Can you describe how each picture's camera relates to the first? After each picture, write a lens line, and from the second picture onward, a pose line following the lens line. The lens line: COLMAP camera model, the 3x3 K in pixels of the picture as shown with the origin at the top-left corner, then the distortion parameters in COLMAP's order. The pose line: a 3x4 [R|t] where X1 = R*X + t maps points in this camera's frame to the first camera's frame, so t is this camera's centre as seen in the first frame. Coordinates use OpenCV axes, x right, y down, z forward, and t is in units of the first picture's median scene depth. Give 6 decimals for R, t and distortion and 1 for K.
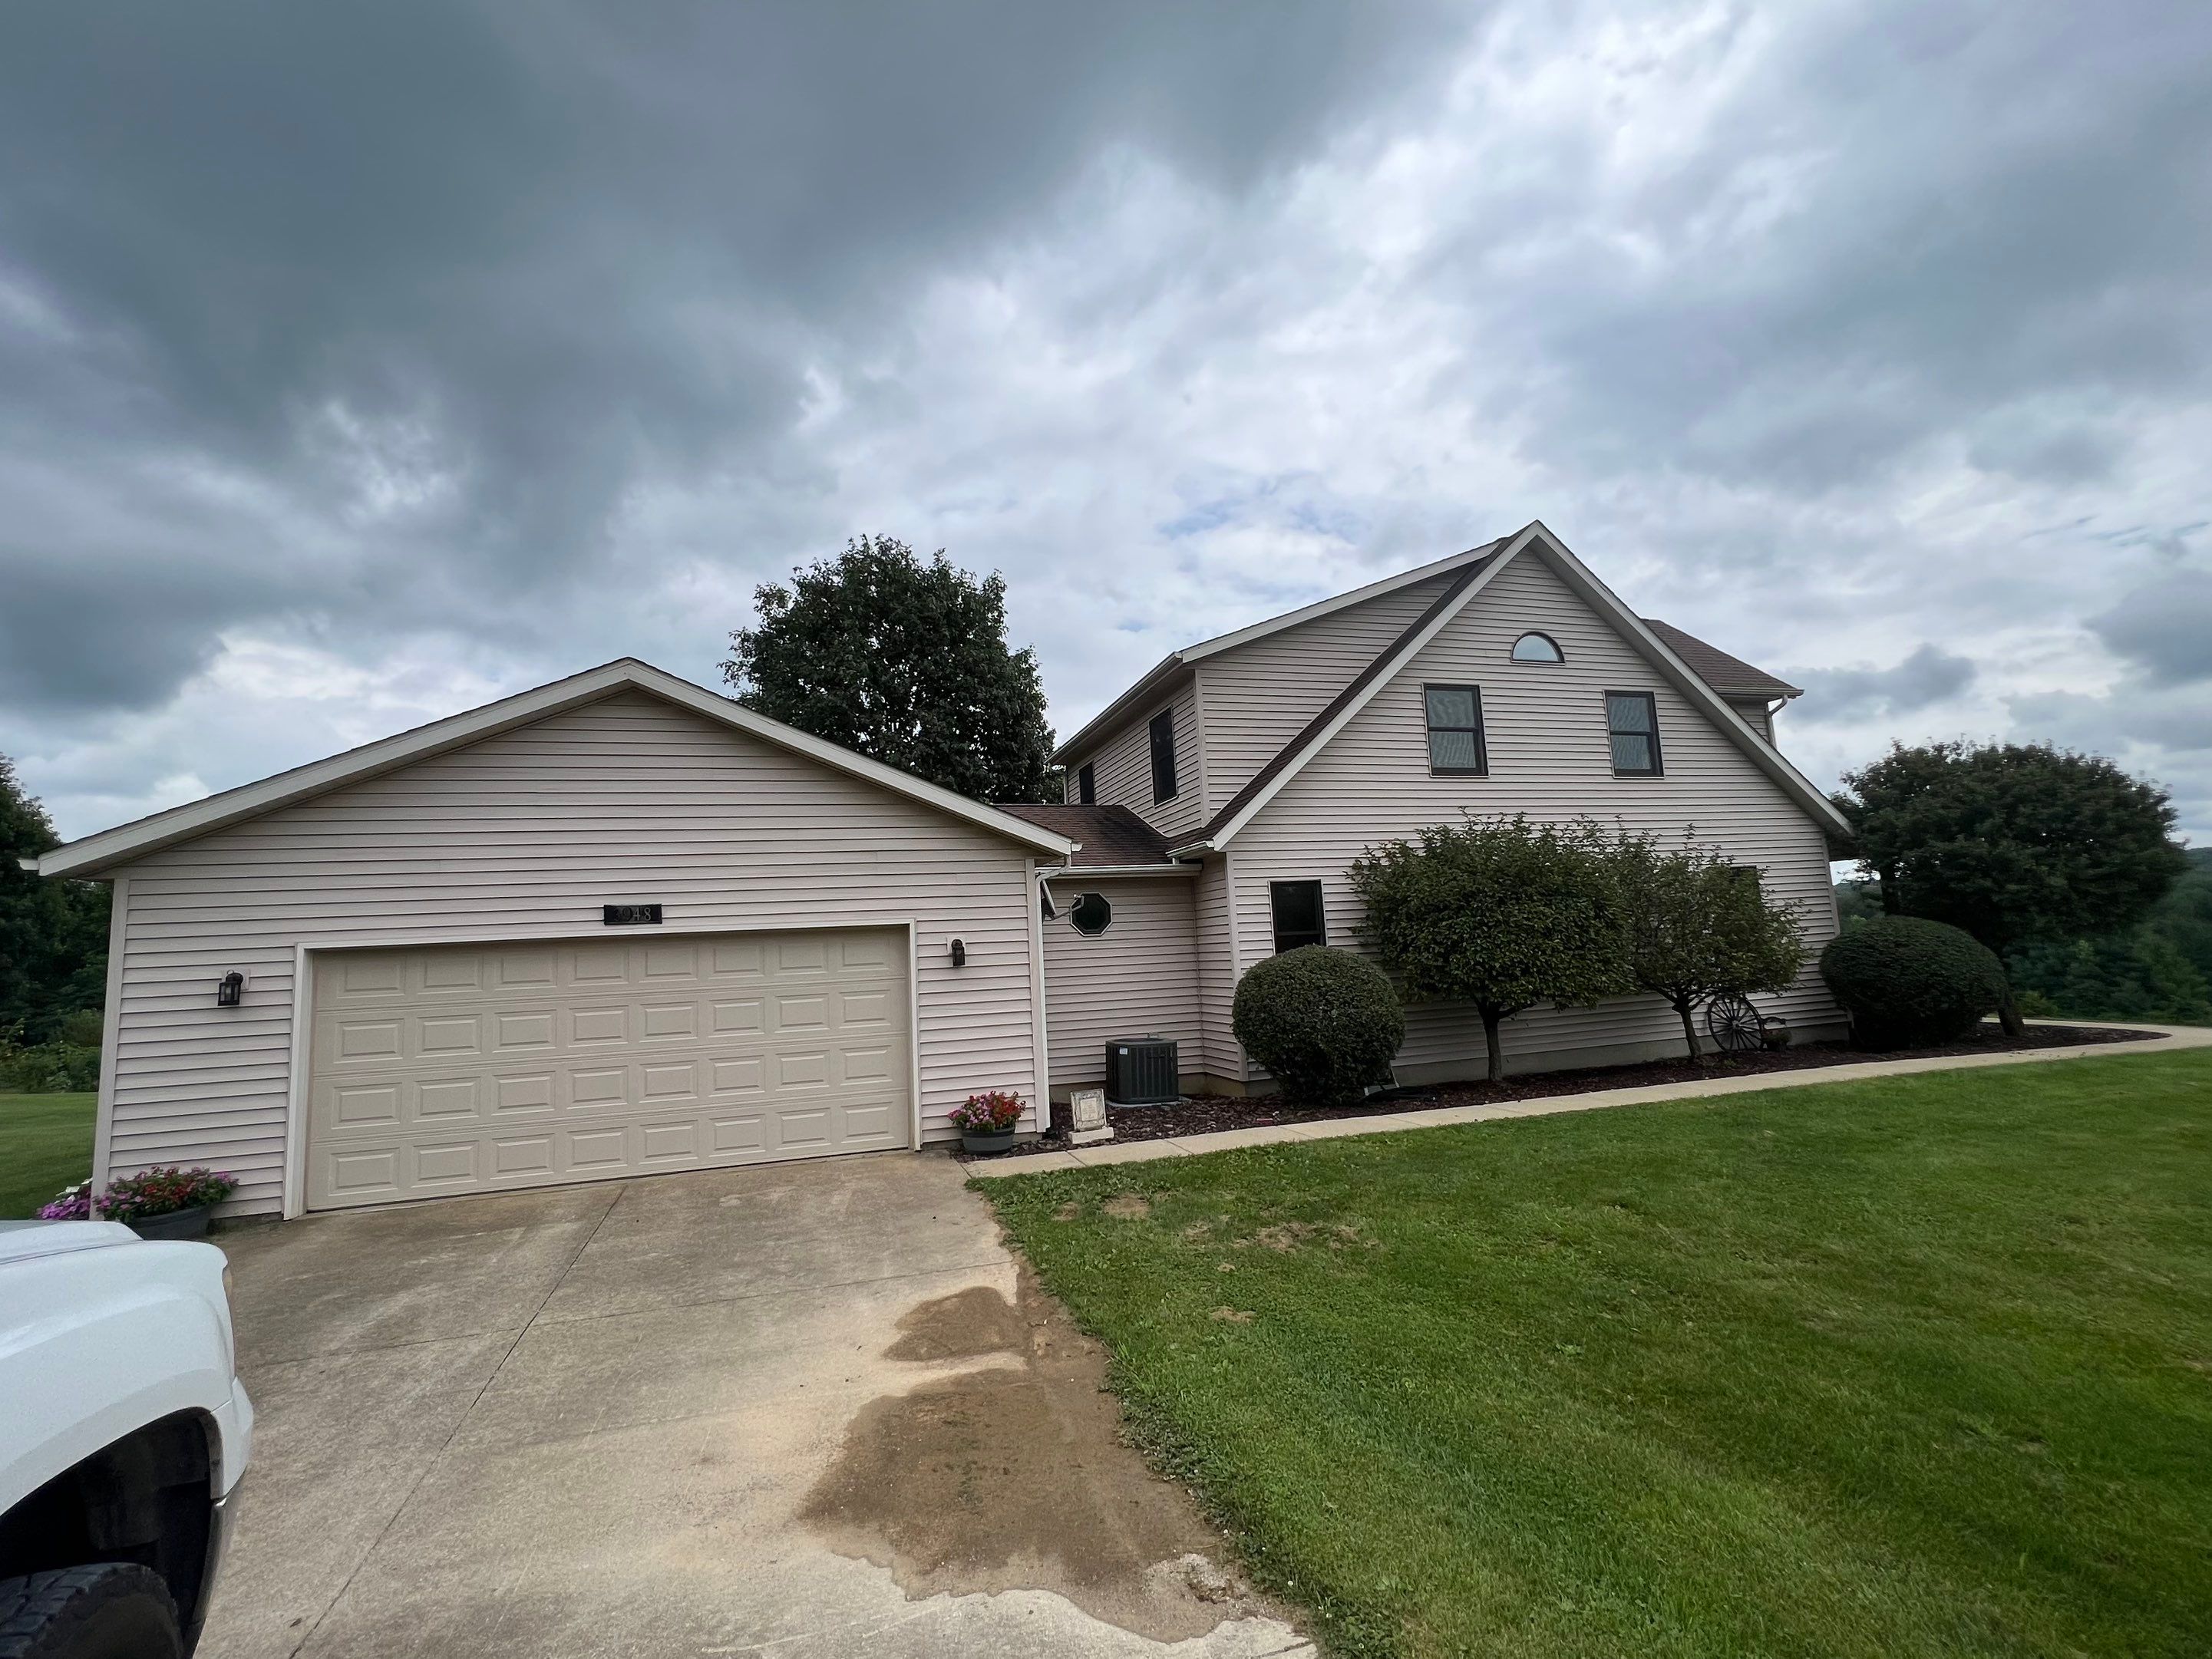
lens RADIAL K [[897.9, 0, 1106.0], [0, 897.9, 829.5], [0, 0, 1]] dist [-0.002854, -0.000151]
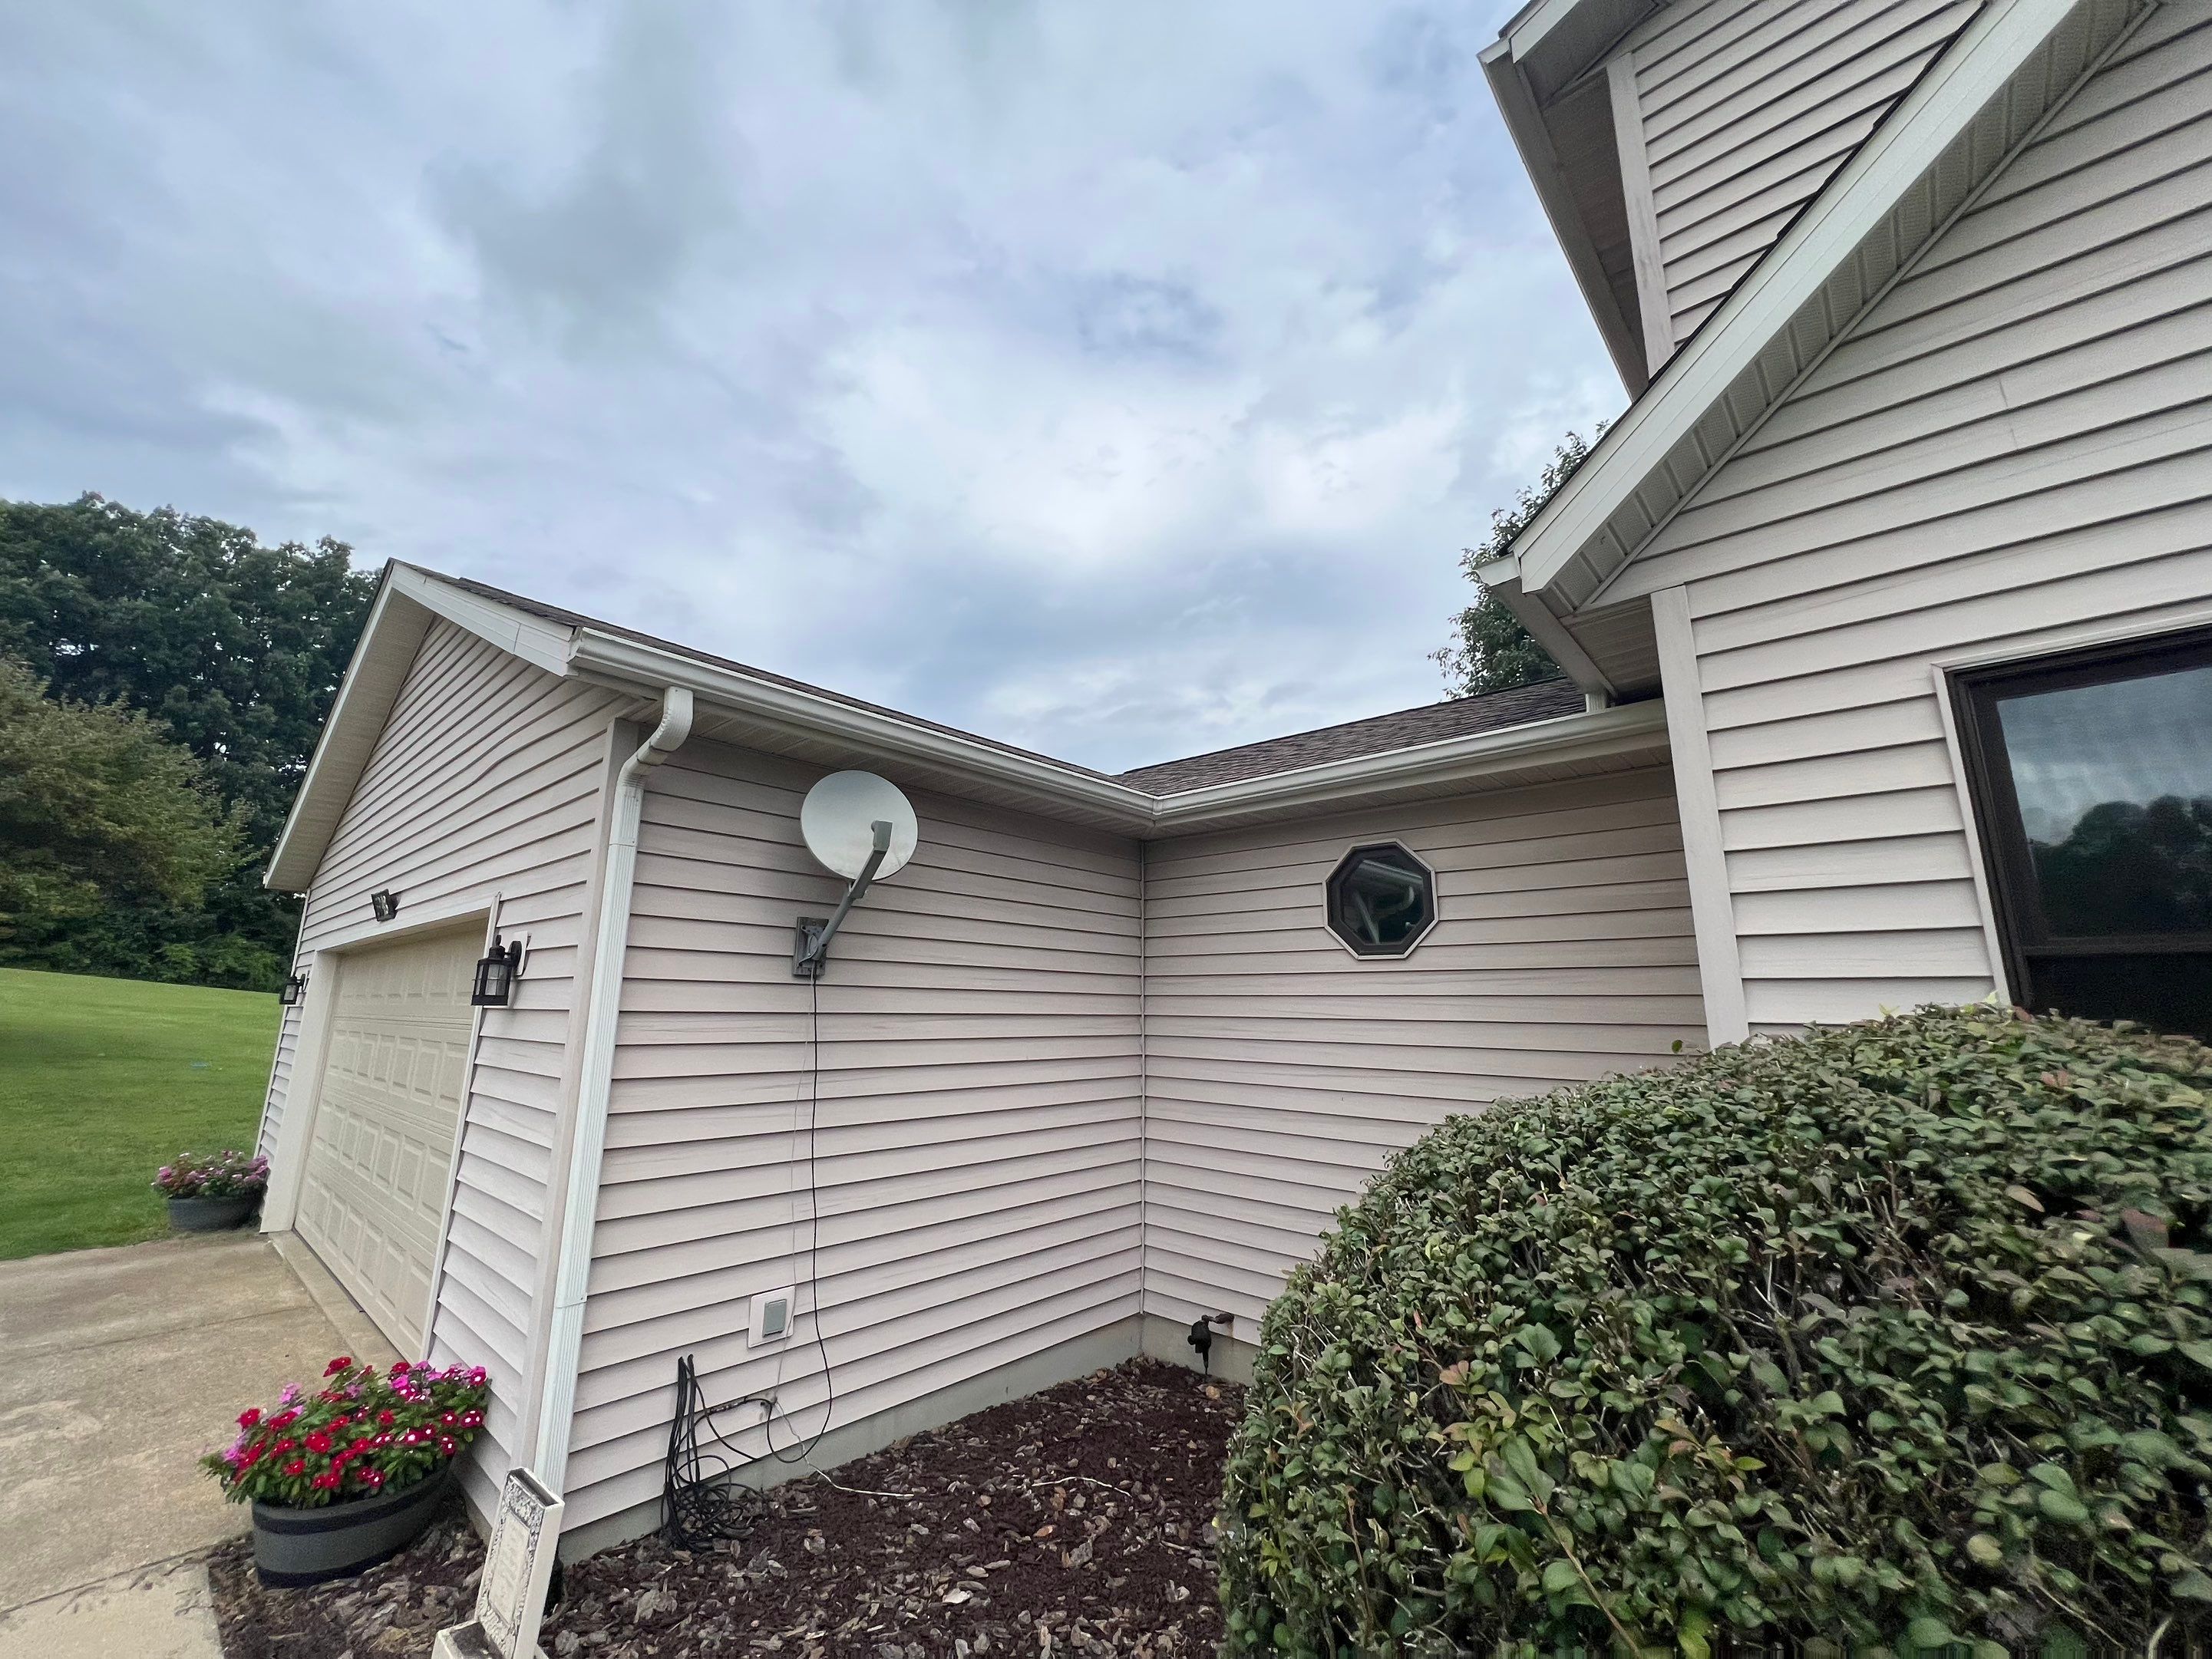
lens RADIAL K [[897.9, 0, 1106.0], [0, 897.9, 829.5], [0, 0, 1]] dist [-0.002854, -0.000151]
pose [[0.540441, -0.118399, -0.833010, 0.234886], [0.073451, 0.992909, -0.093473, 0.095390], [0.838170, -0.010669, 0.545305, 0.728609]]
